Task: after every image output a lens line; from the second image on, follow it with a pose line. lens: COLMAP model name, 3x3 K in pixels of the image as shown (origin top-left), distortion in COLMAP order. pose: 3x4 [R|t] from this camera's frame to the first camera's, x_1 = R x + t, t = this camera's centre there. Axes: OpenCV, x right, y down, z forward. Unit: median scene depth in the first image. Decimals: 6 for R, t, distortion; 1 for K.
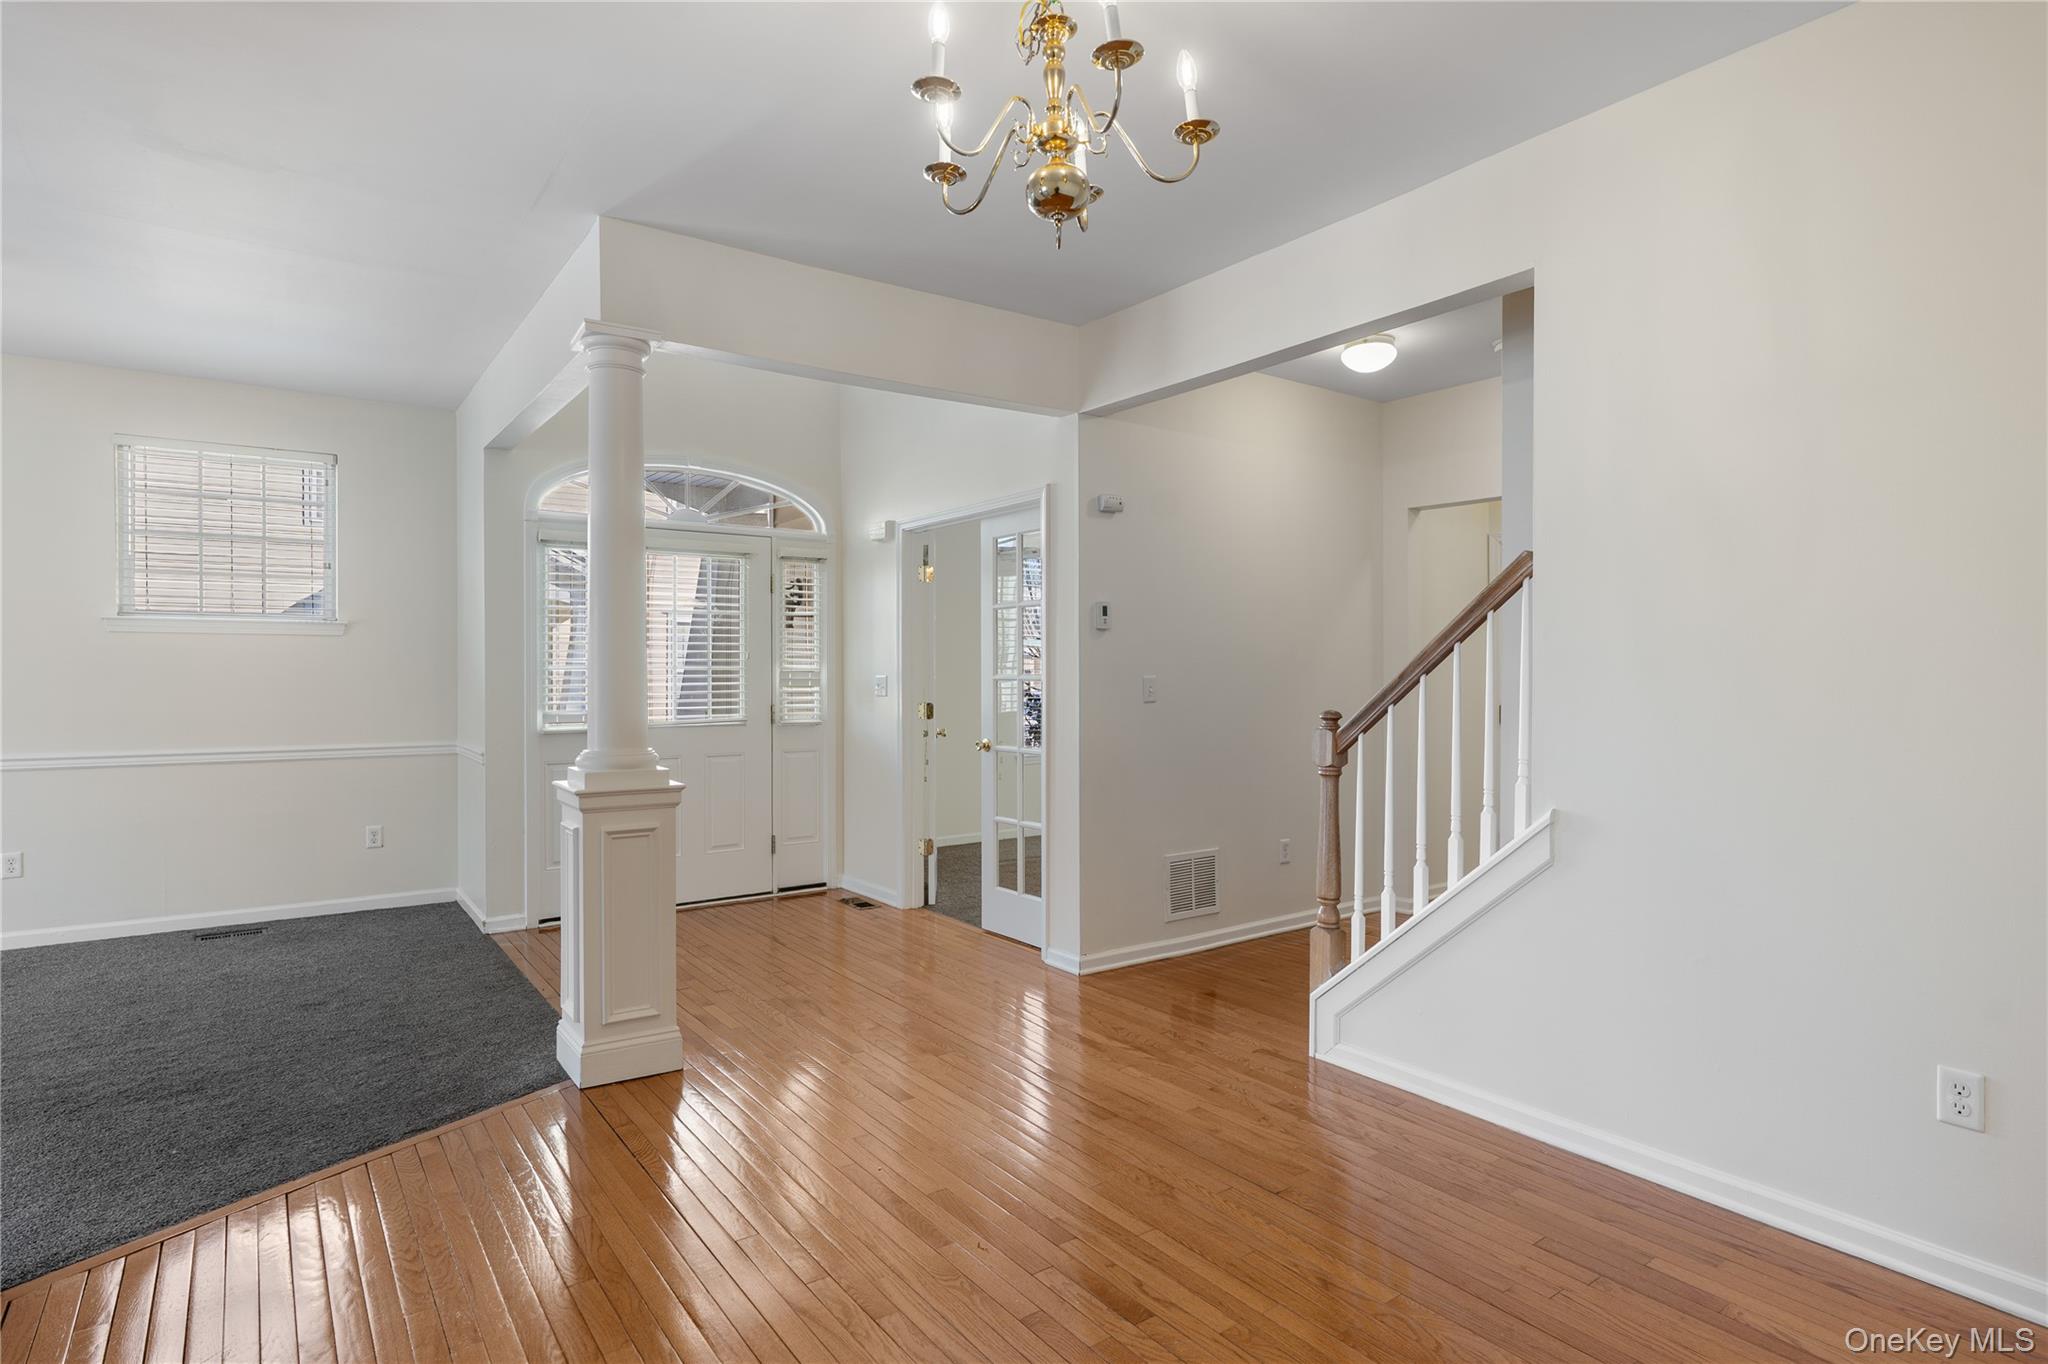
lens RADIAL K [[1040.7, 0, 1023.0], [0, 1040.7, 678.4], [0, 0, 1]] dist [-0.004740, -0.000135]
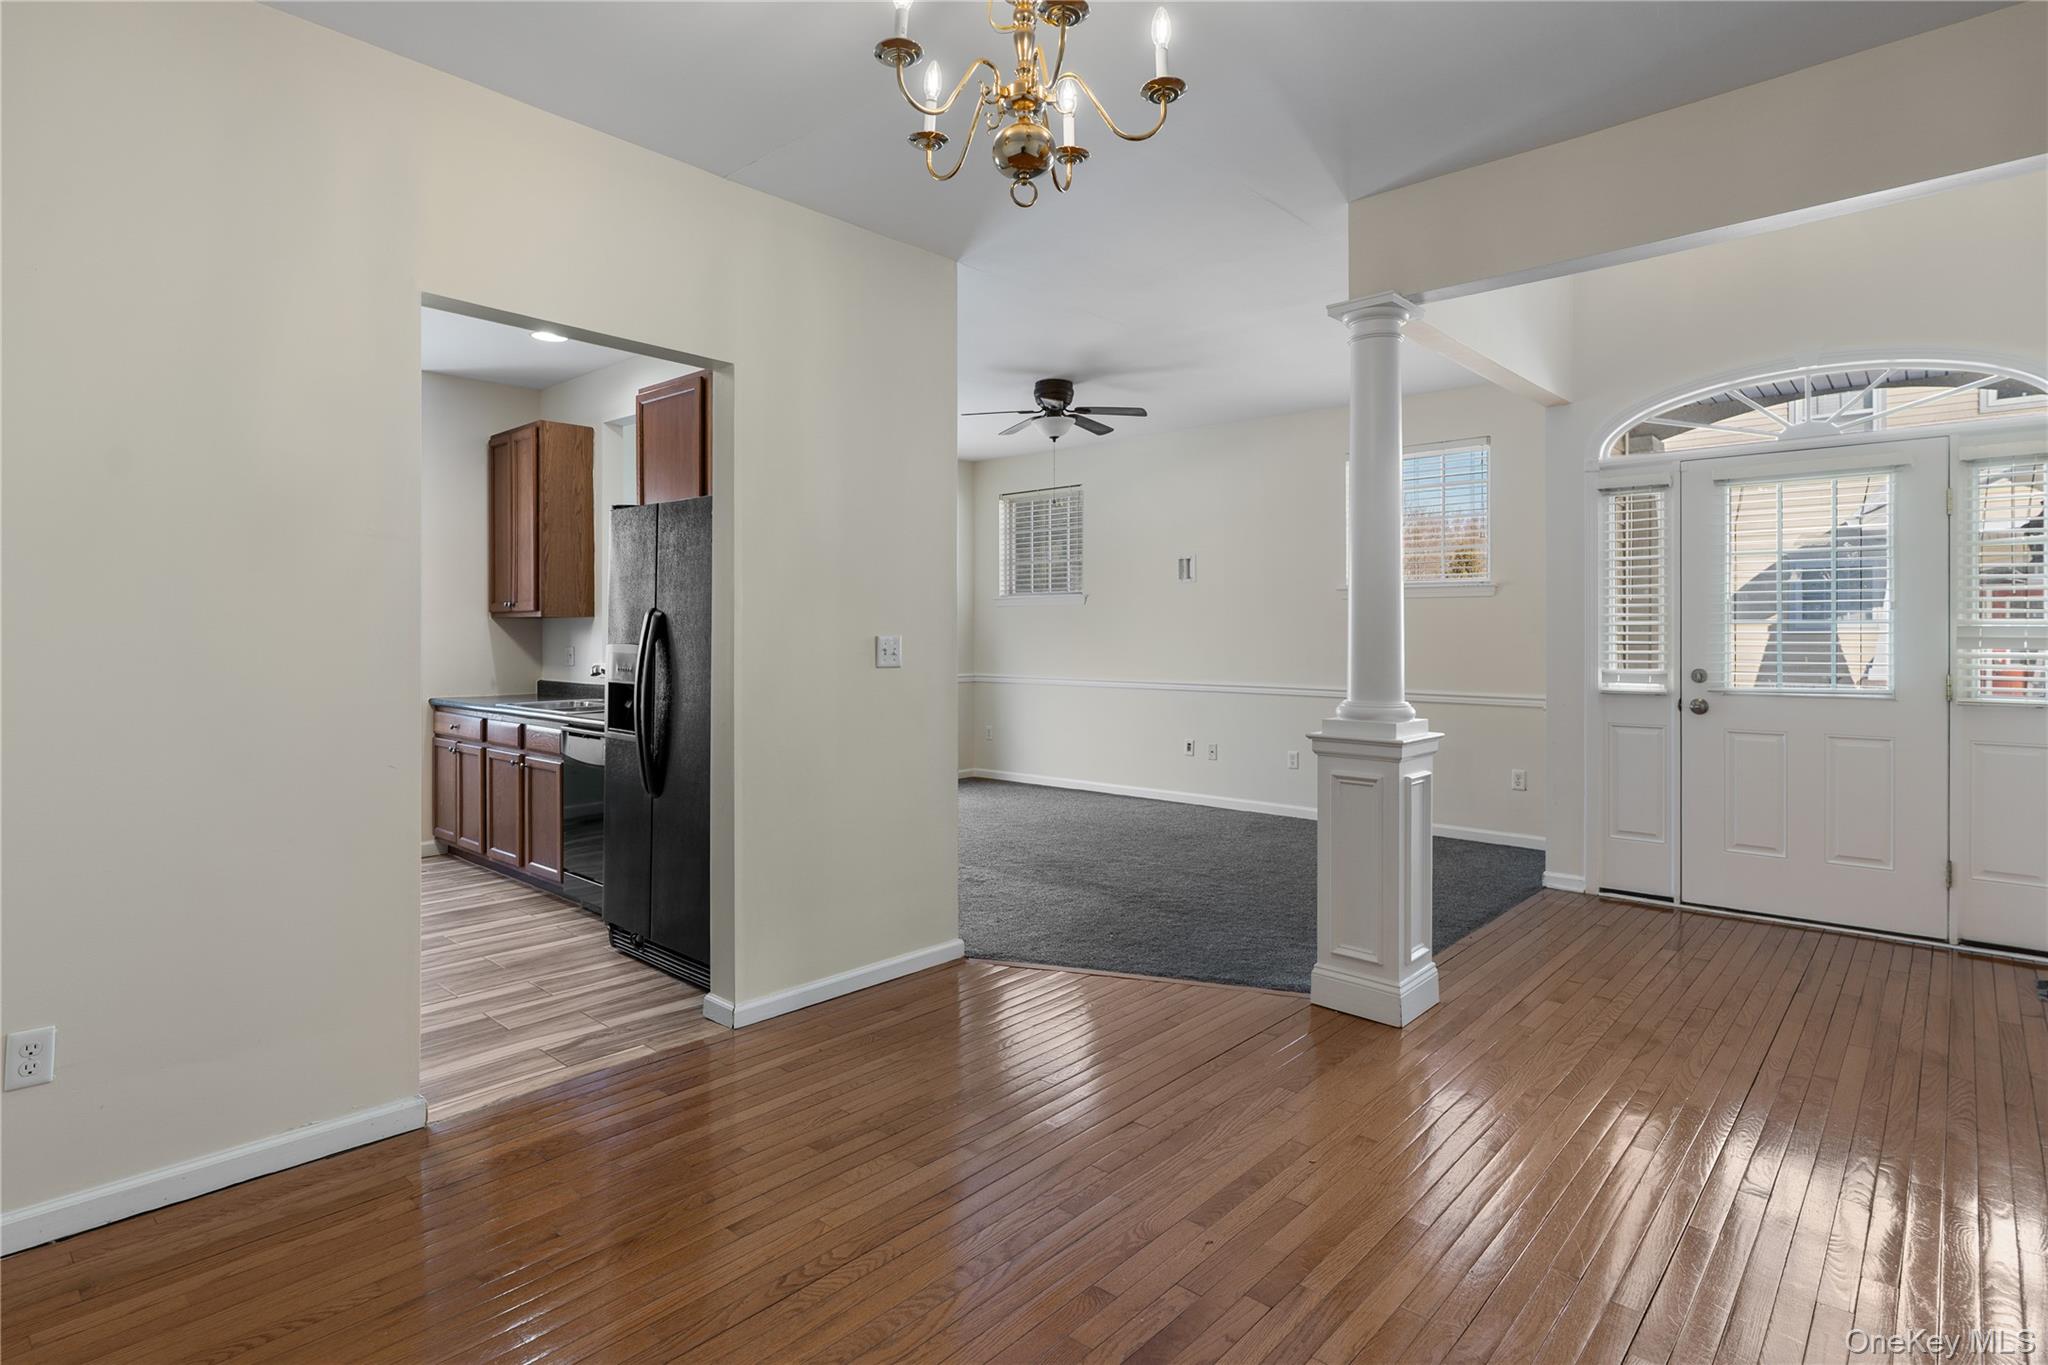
lens RADIAL K [[1040.7, 0, 1003.0], [0, 1040.7, 630.3], [0, 0, 1]] dist [-0.004740, -0.000135]
pose [[0.230859, 0.005145, -0.972974, 0.453683], [-0.009453, 0.999951, 0.003045, -0.002357], [0.972941, 0.008494, 0.230896, 0.331311]]
